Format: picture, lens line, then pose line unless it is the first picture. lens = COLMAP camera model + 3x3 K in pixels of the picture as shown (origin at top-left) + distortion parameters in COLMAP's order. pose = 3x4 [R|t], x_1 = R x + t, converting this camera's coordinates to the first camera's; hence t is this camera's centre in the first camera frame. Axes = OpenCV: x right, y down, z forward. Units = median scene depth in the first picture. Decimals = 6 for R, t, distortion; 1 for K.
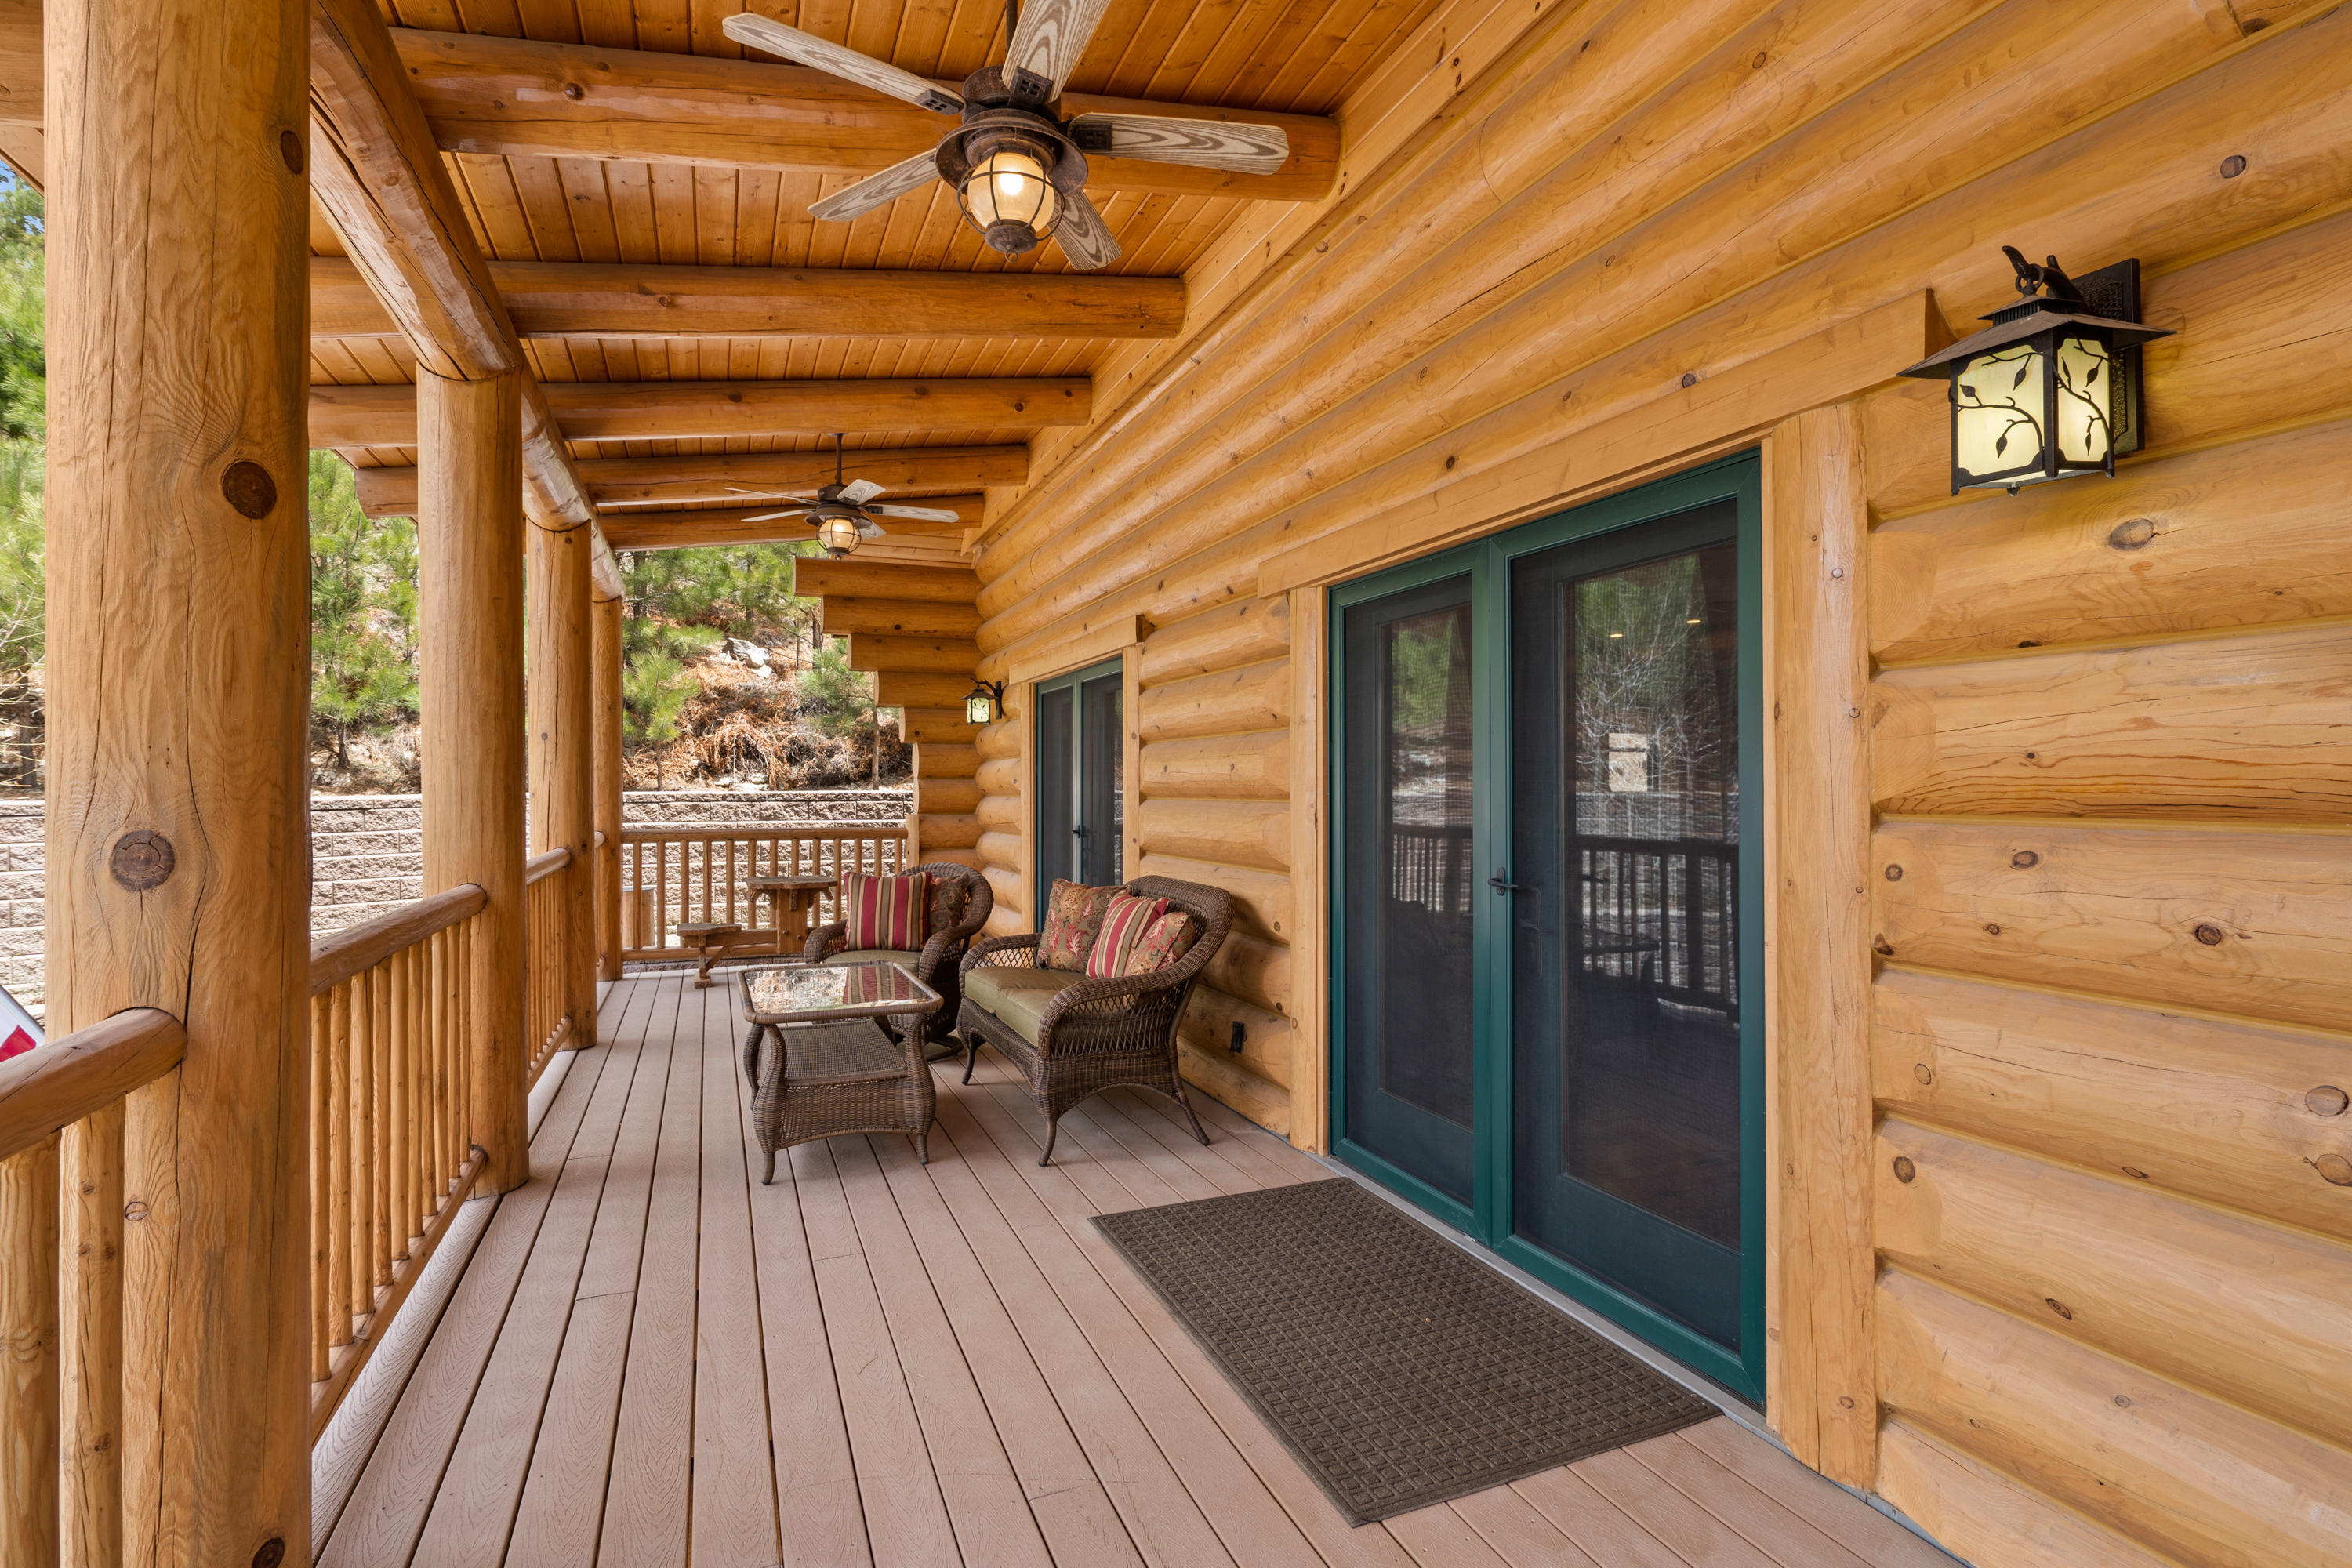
lens RADIAL K [[1094.2, 0, 1180.5], [0, 1094.2, 787.9], [0, 0, 1]] dist [0.000061, 0.000427]
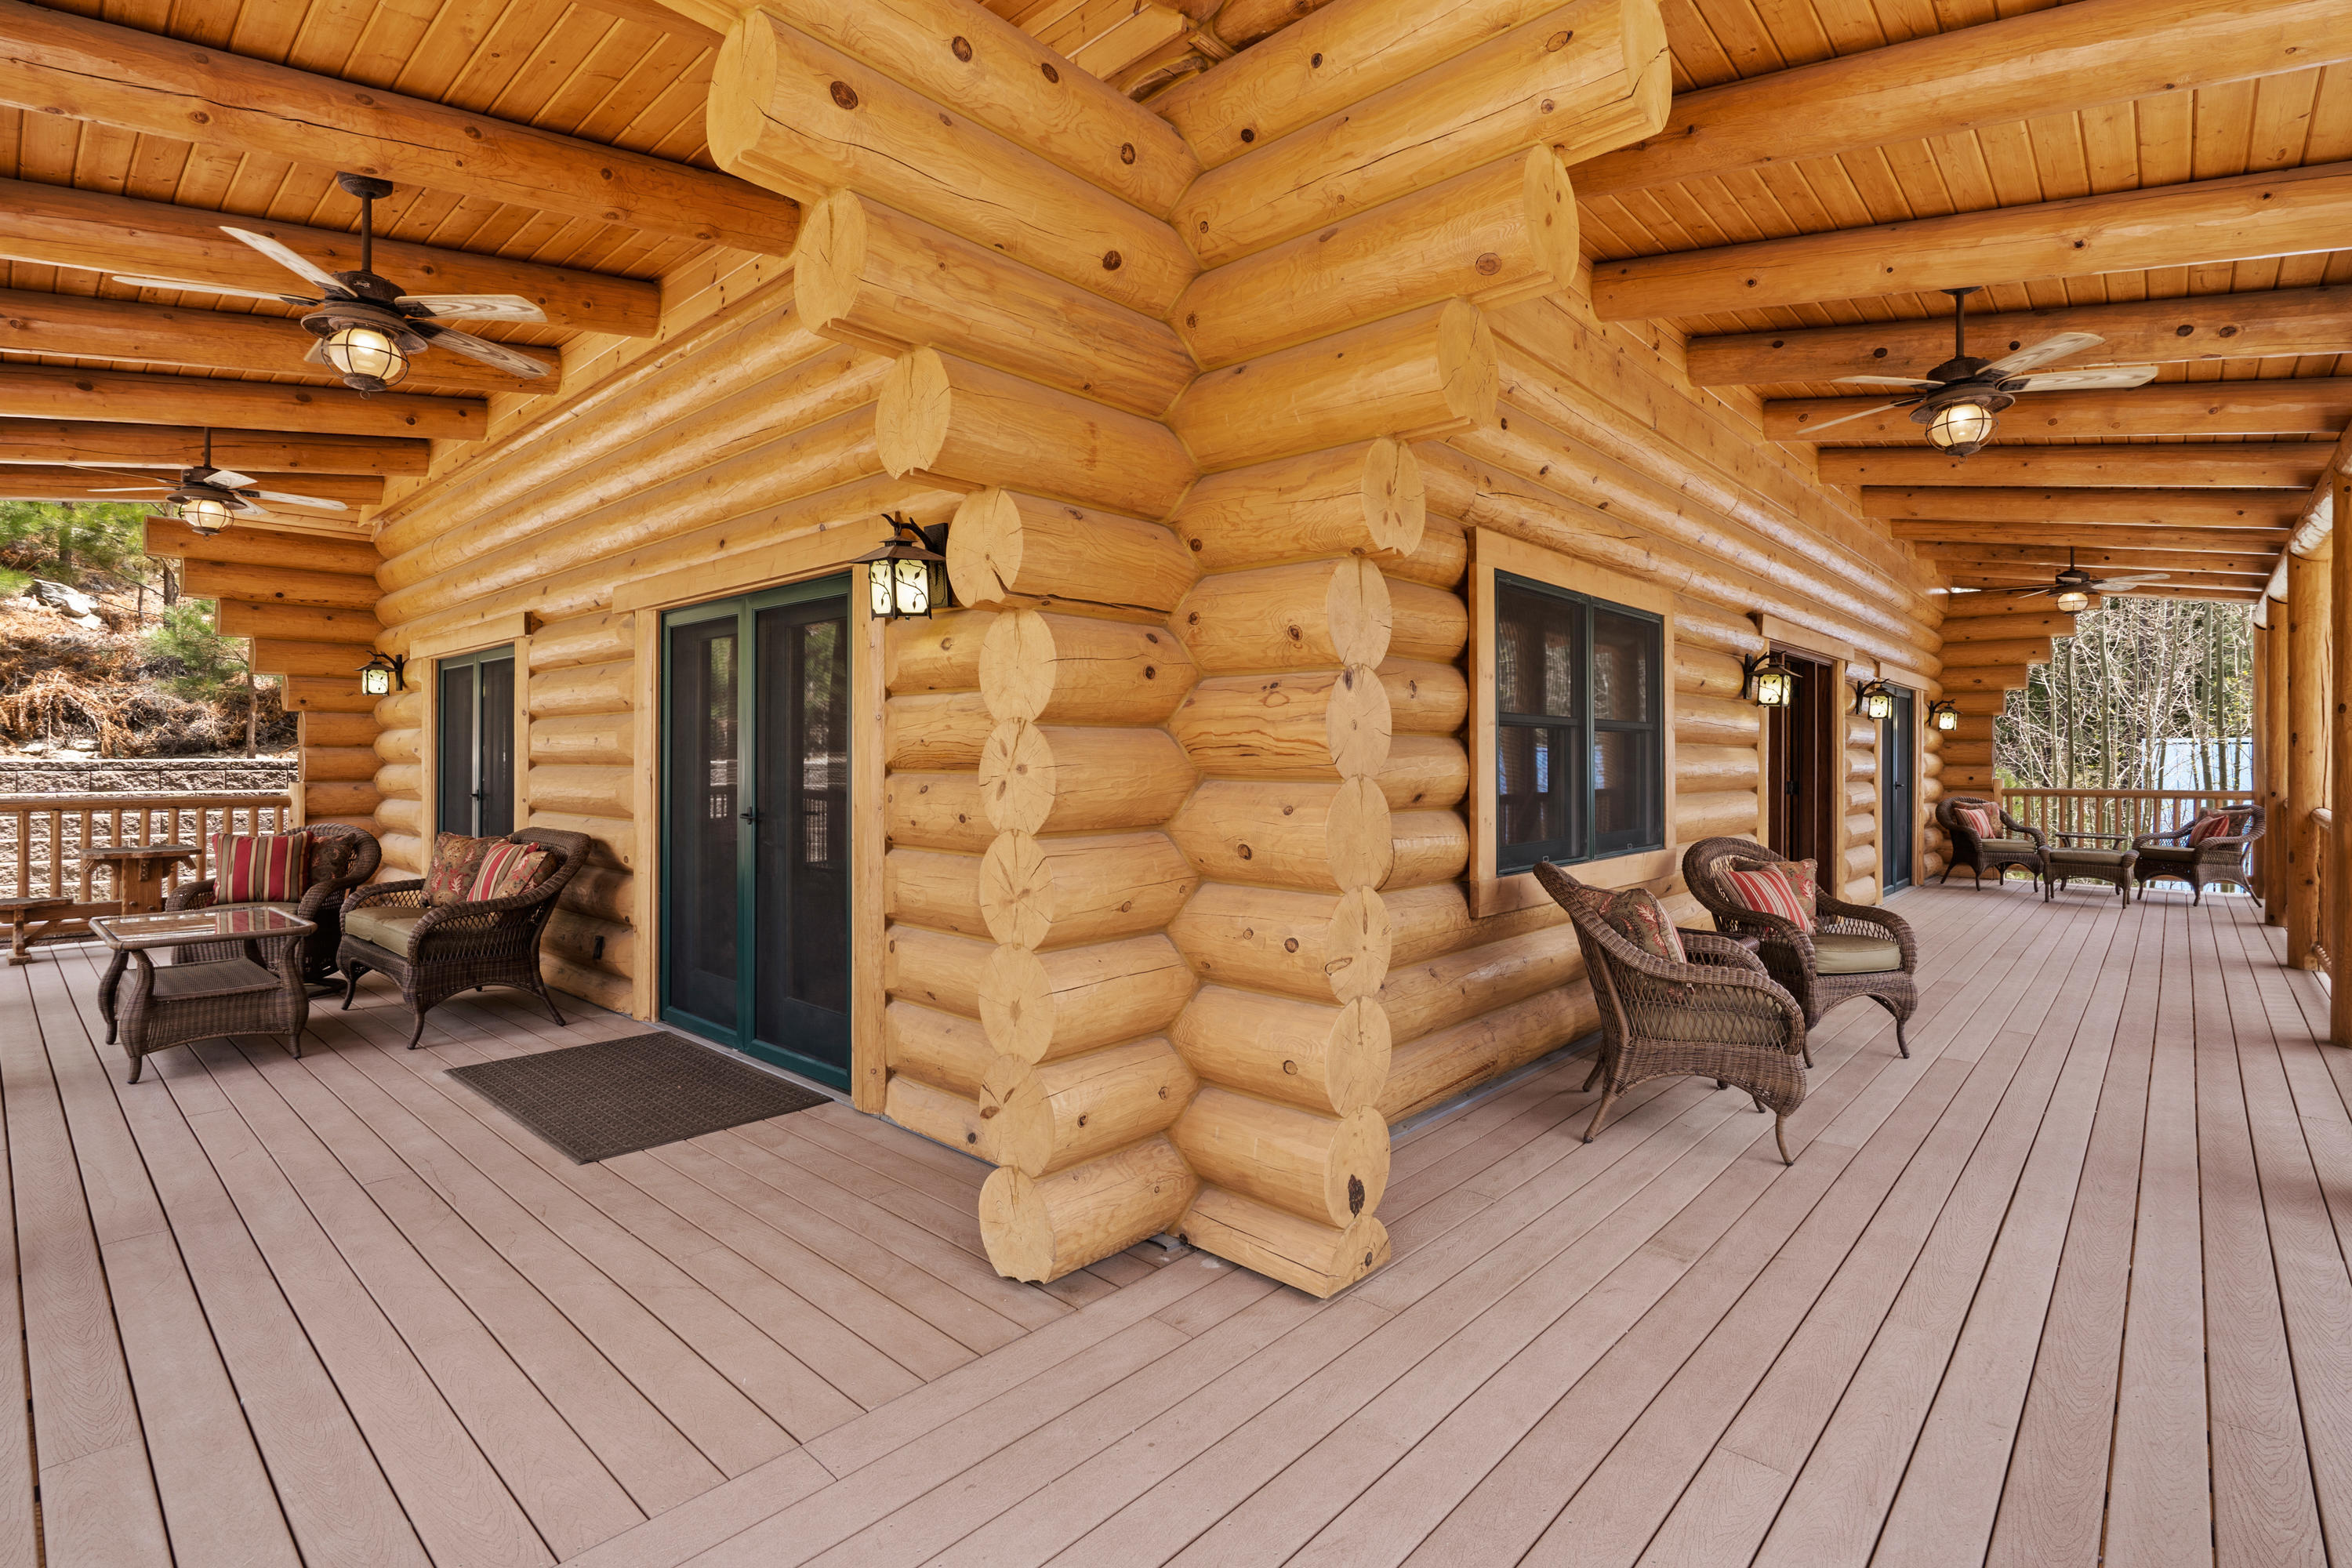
lens RADIAL K [[1094.2, 0, 1172.9], [0, 1094.2, 761.8], [0, 0, 1]] dist [0.000061, 0.000427]
pose [[0.910166, 0.004525, 0.414220, 0.142906], [-0.004557, 0.999989, -0.000911, 0.004814], [-0.414219, -0.001059, 0.910176, -0.499966]]
